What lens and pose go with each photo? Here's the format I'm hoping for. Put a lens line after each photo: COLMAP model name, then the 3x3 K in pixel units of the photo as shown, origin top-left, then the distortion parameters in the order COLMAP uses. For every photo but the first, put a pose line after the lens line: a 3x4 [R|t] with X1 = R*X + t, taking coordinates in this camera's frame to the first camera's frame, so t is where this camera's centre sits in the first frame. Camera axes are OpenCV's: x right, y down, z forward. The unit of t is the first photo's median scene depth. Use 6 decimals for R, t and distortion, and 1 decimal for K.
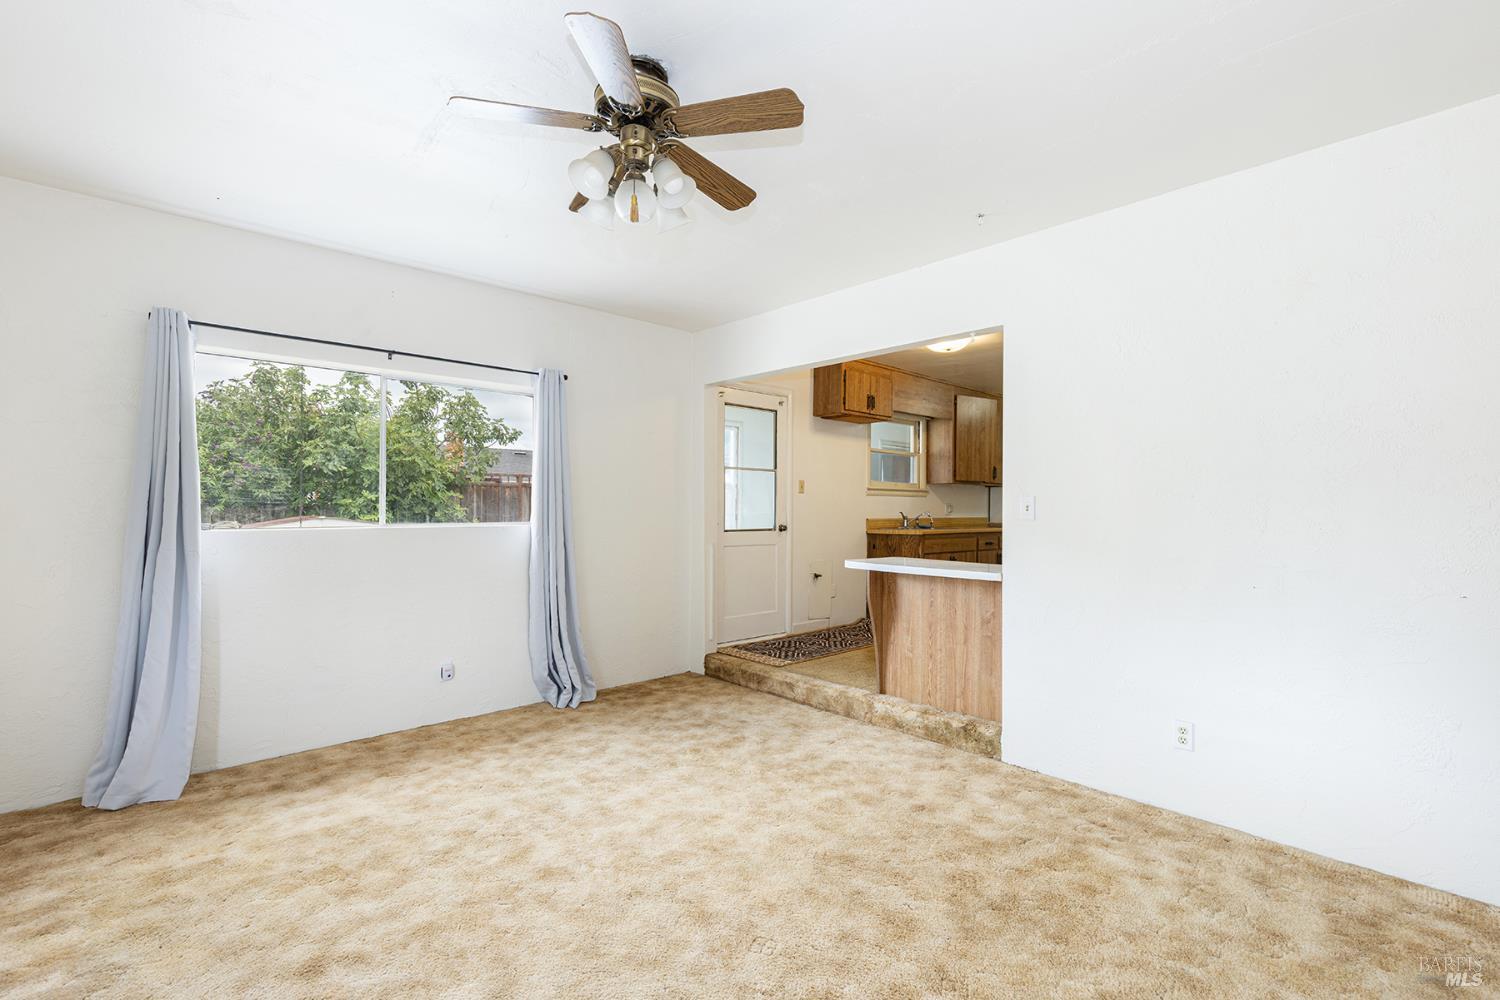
lens RADIAL K [[675.7, 0, 750.0], [0, 675.7, 500.0], [0, 0, 1]] dist [0.000089, -0.000060]
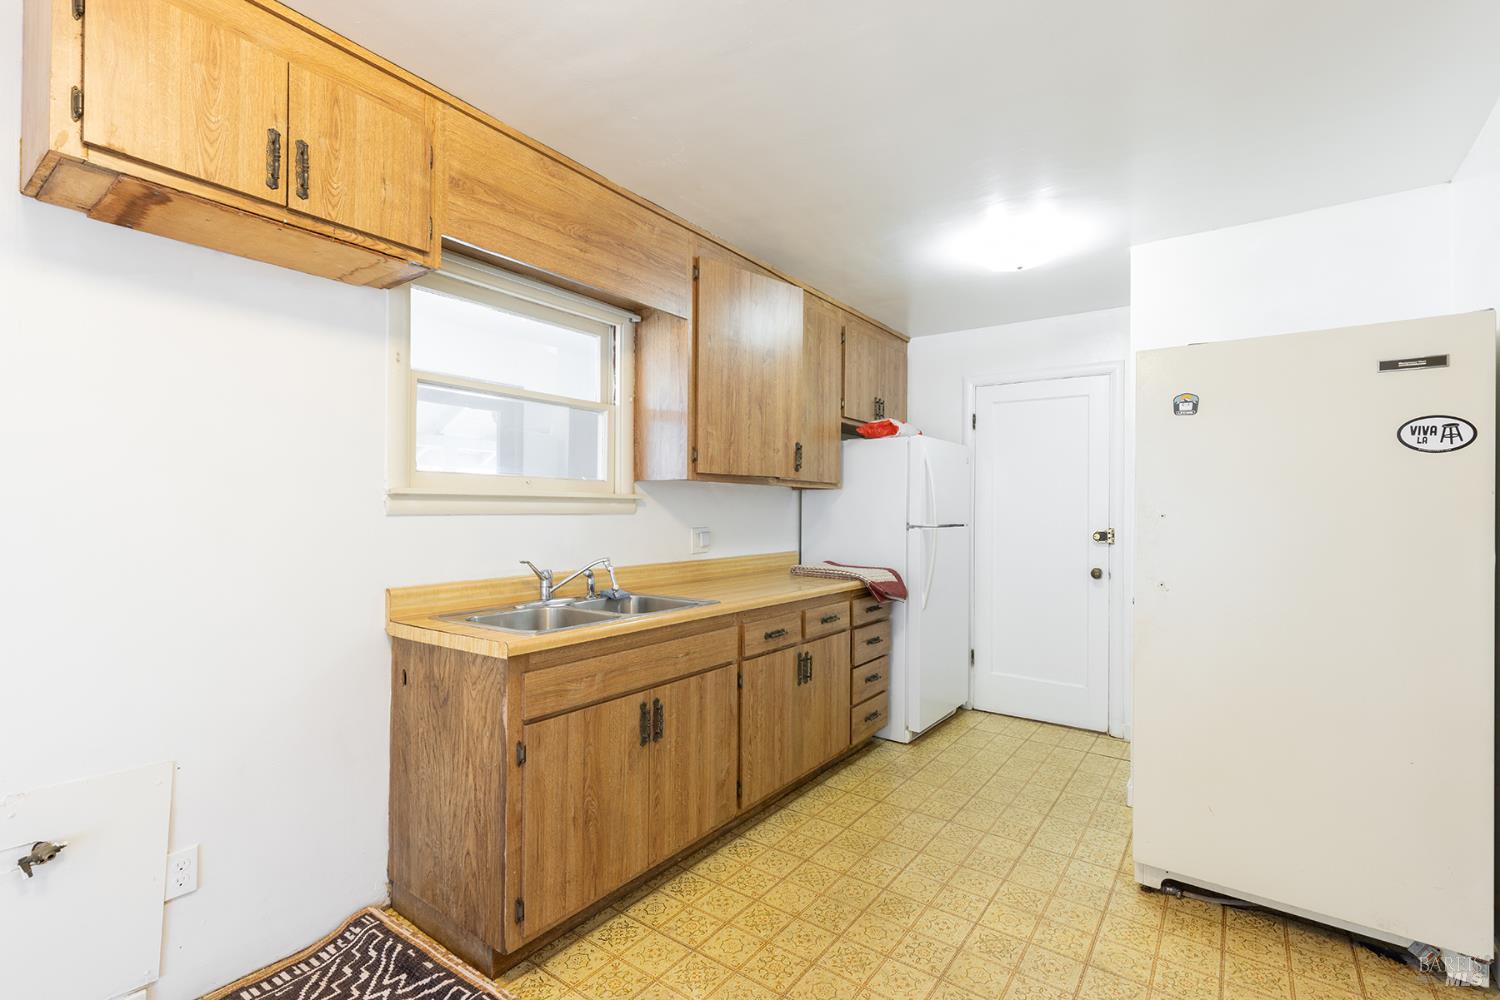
lens RADIAL K [[675.7, 0, 750.0], [0, 675.7, 500.0], [0, 0, 1]] dist [0.000089, -0.000060]
pose [[0.978919, -0.001325, 0.204245, 0.261304], [0.002039, 0.999993, -0.003282, -0.012110], [-0.204239, 0.003629, 0.978914, 0.624988]]
